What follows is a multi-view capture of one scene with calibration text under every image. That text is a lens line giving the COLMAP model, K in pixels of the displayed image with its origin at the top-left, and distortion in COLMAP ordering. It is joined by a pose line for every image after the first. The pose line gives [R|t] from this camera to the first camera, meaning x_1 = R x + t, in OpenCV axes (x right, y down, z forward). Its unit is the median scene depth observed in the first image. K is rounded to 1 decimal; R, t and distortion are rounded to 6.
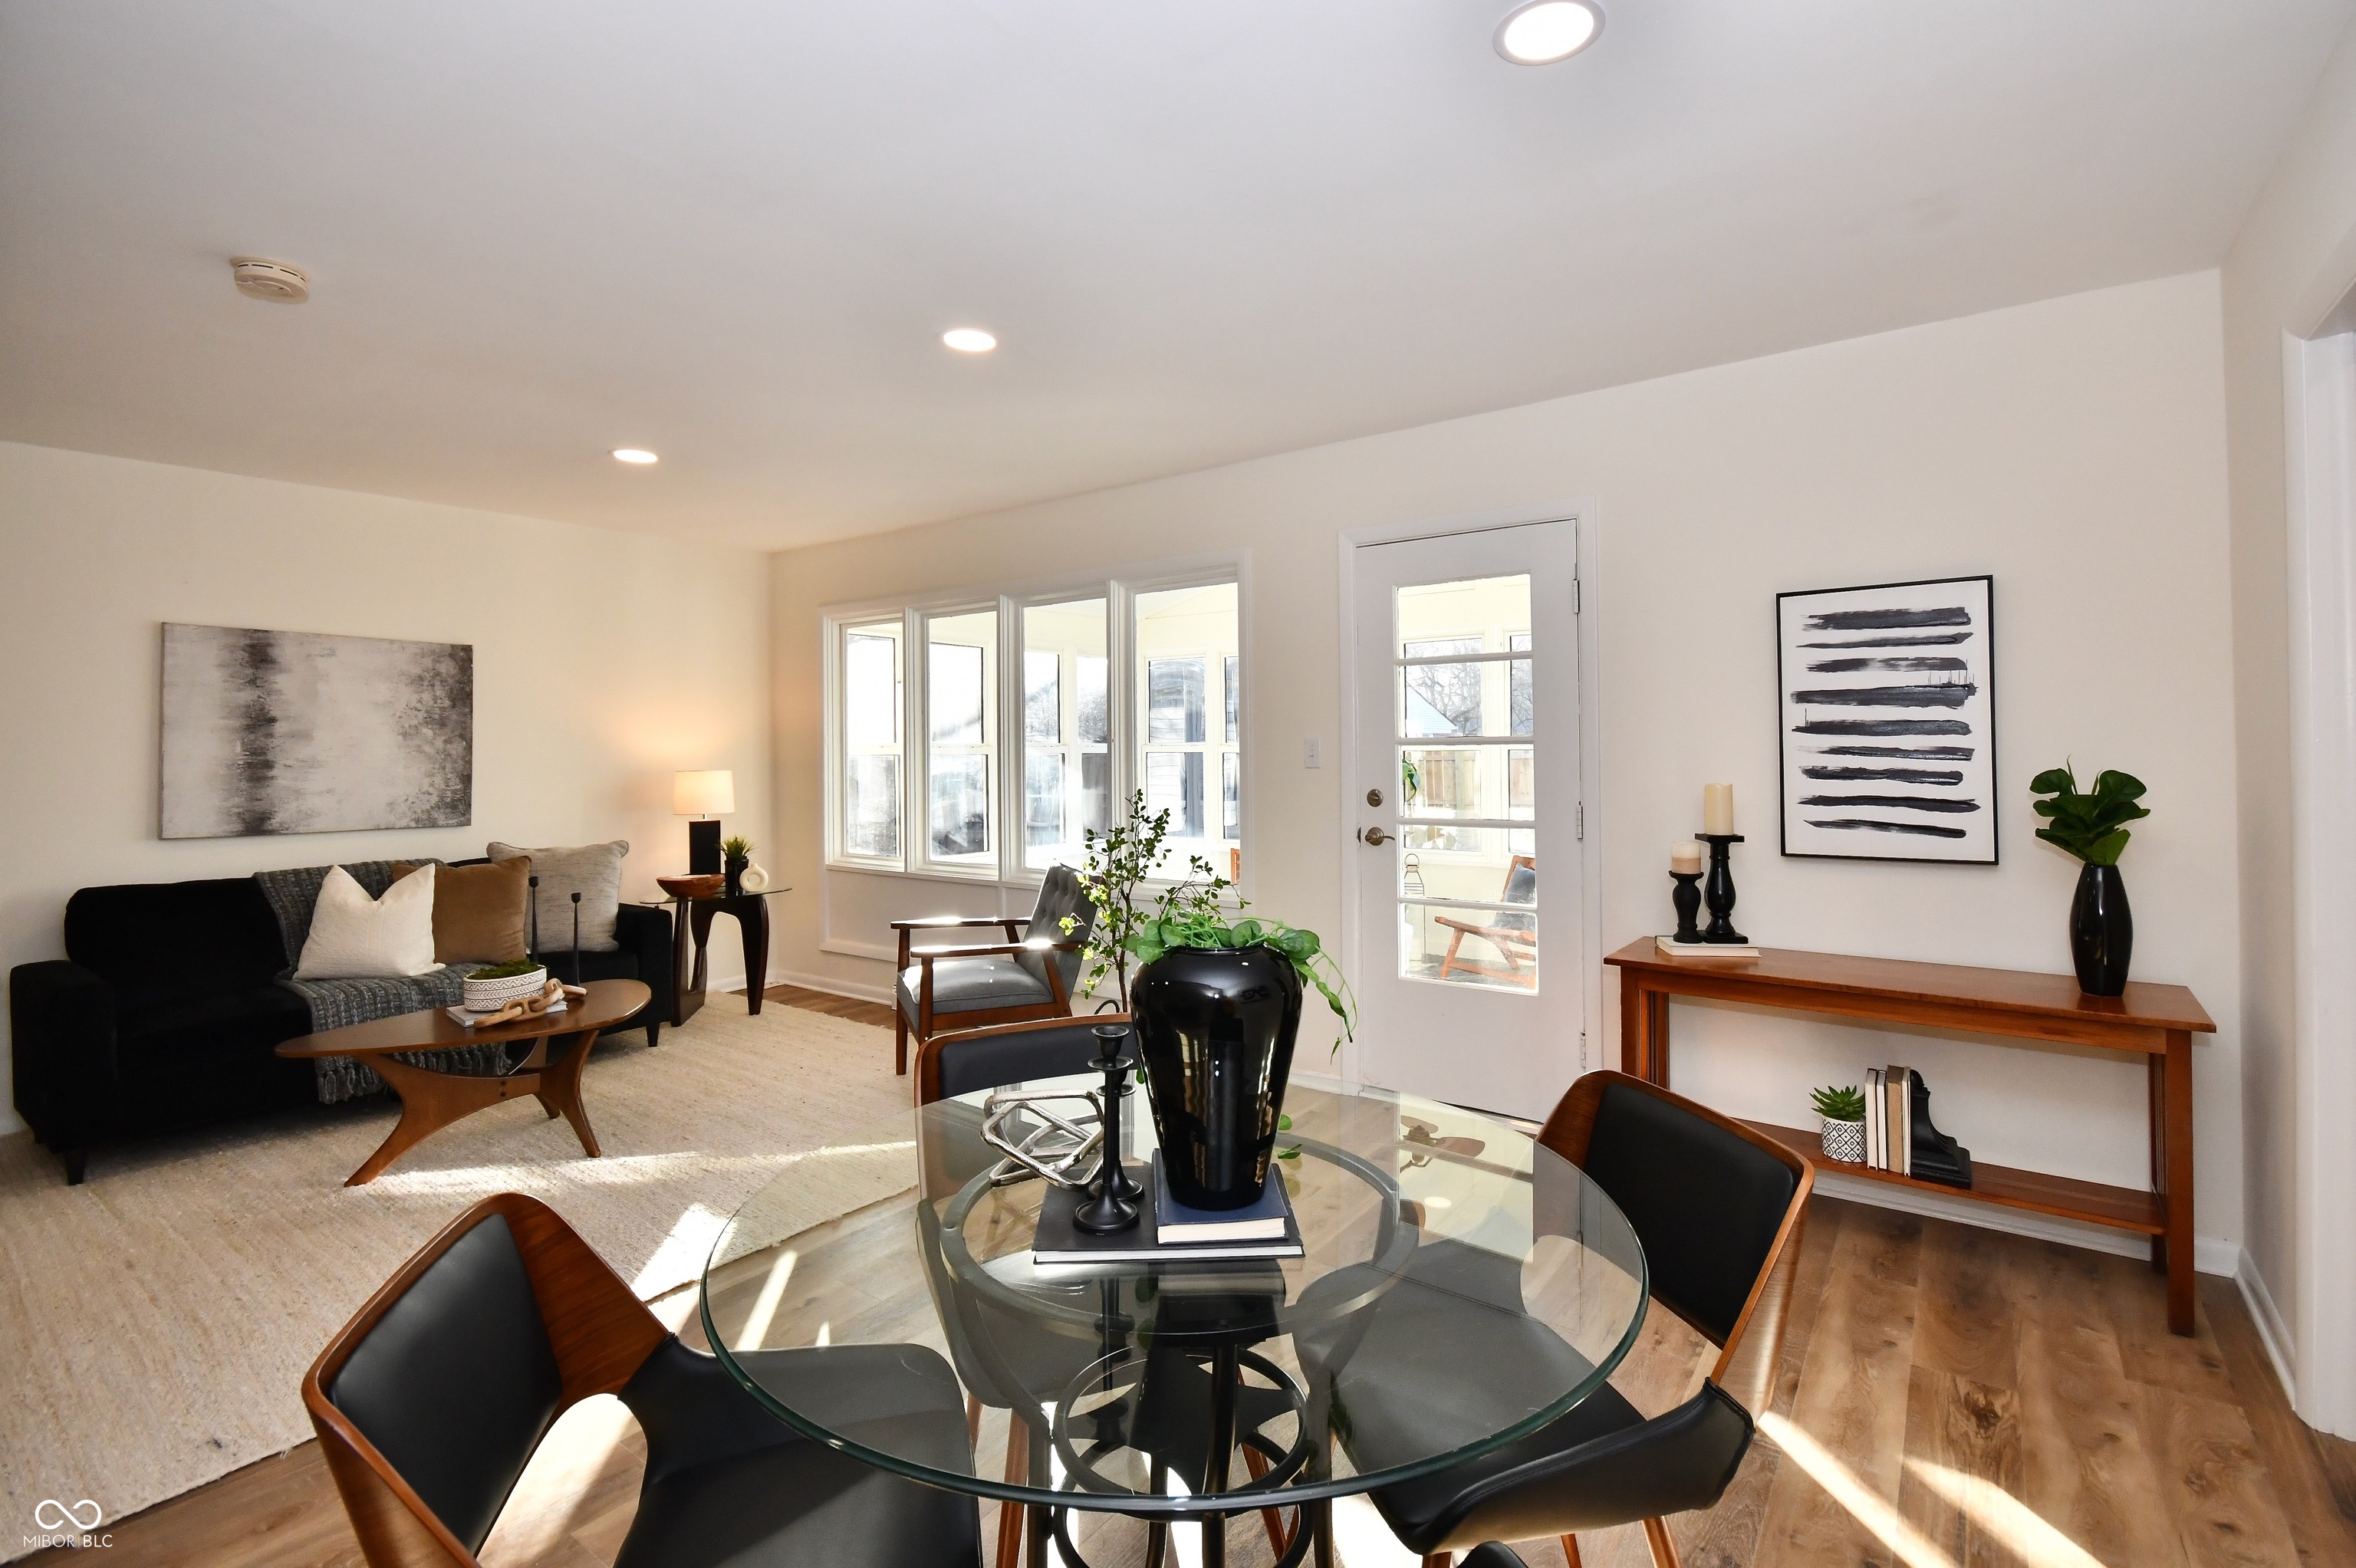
lens RADIAL K [[1066.5, 0, 1218.8], [0, 1066.5, 737.3], [0, 0, 1]] dist [0.002634, -0.006707]
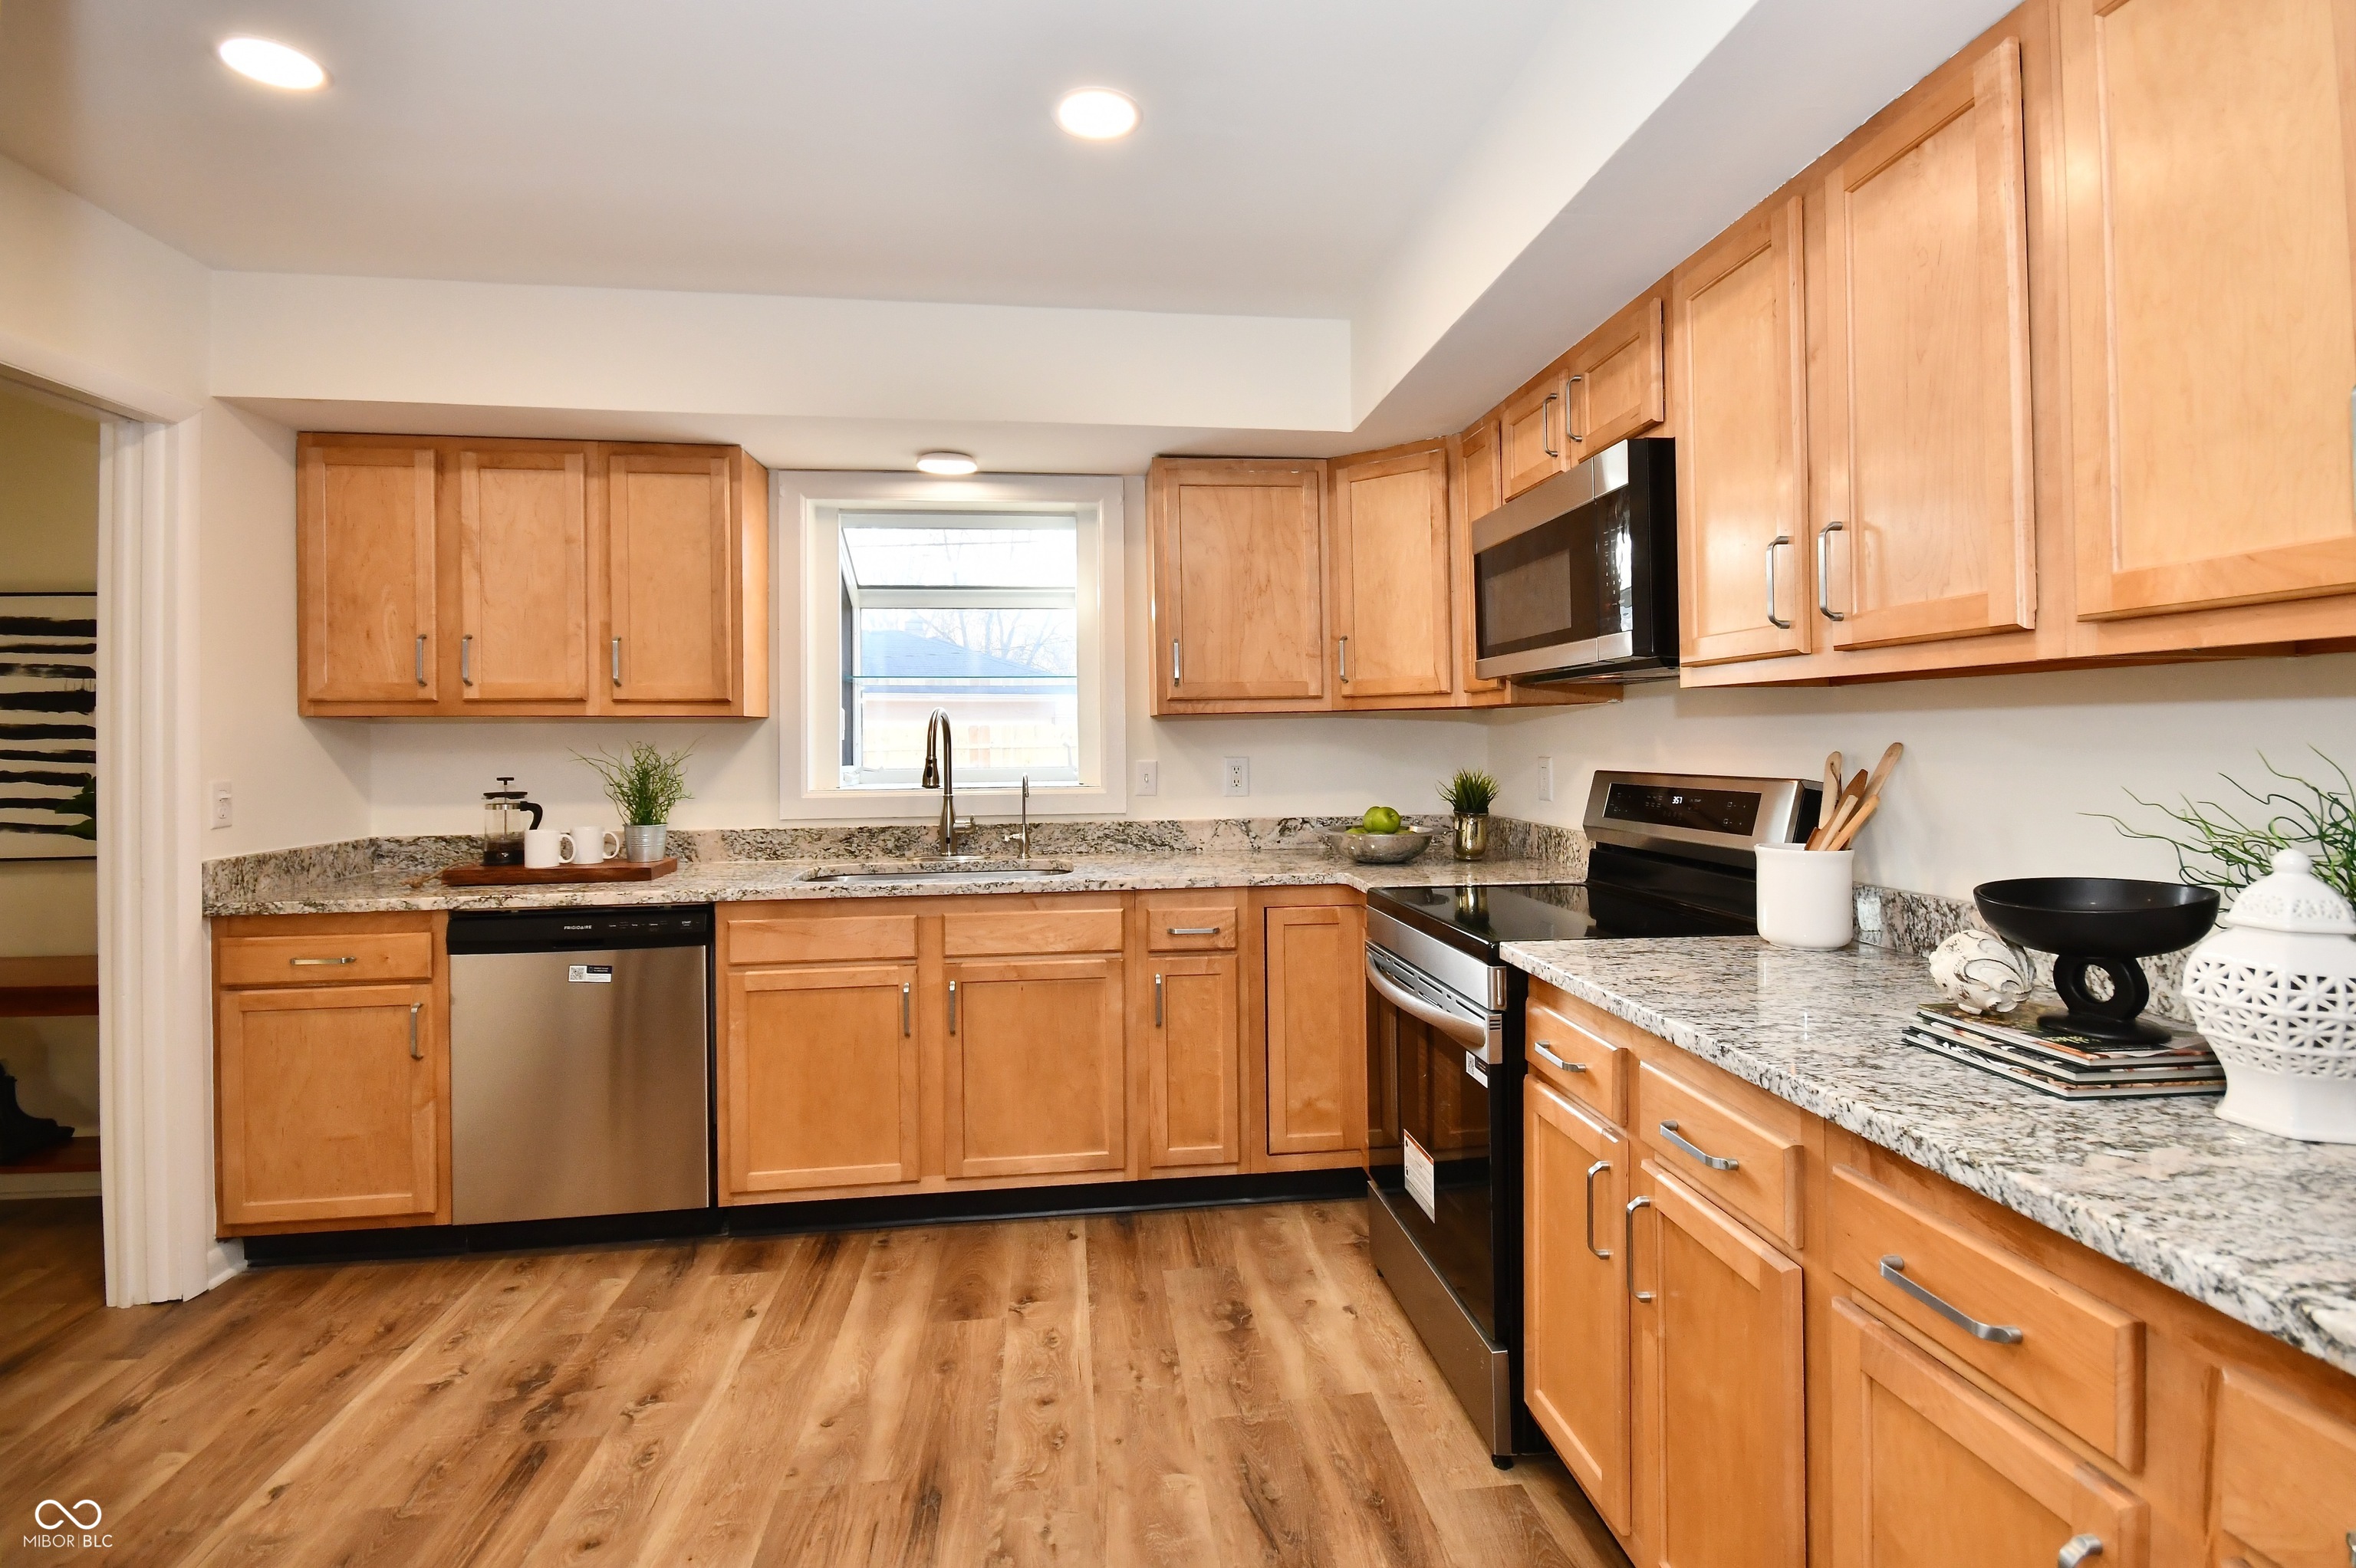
lens RADIAL K [[1066.5, 0, 1218.8], [0, 1066.5, 737.3], [0, 0, 1]] dist [0.002634, -0.006707]
pose [[0.730160, 0.011579, 0.683178, 0.618361], [-0.007695, 0.999932, -0.008723, -0.002843], [-0.683233, 0.001112, 0.730200, -0.426705]]
